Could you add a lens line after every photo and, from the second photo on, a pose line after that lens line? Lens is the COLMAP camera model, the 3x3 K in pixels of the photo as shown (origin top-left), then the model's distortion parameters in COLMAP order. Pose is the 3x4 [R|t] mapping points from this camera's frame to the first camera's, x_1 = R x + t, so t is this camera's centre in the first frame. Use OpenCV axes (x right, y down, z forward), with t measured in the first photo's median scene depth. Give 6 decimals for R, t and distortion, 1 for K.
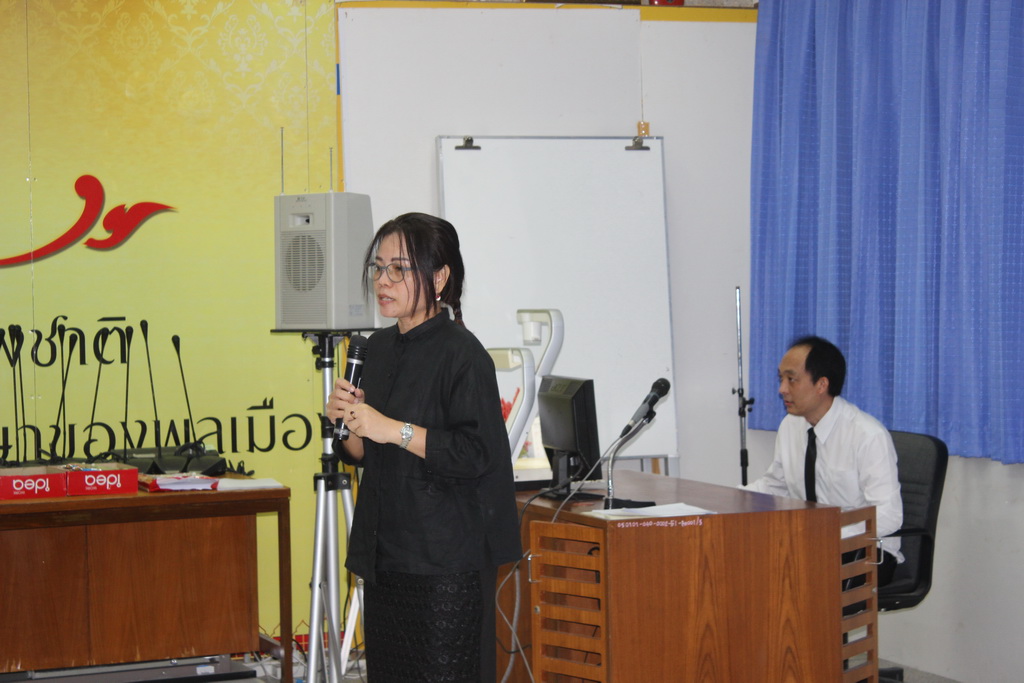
lens RADIAL K [[2508.4, 0, 538.5], [0, 2508.4, 334.1], [0, 0, 1]] dist [0.053692, 0.000000]
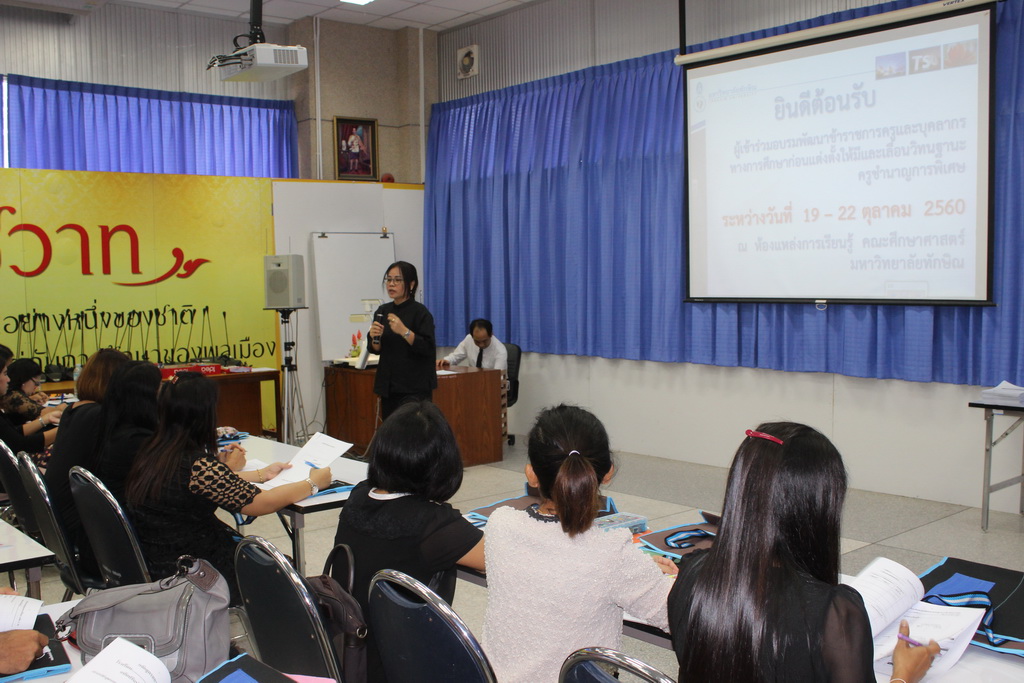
lens RADIAL K [[1041.4, 0, 509.5], [0, 1041.4, 336.3], [0, 0, 1]] dist [-0.076469, 0.000000]
pose [[0.949359, -0.022073, 0.313416, -0.198637], [0.016008, 0.999632, 0.021913, 0.007117], [-0.313784, -0.015786, 0.949363, -0.070756]]
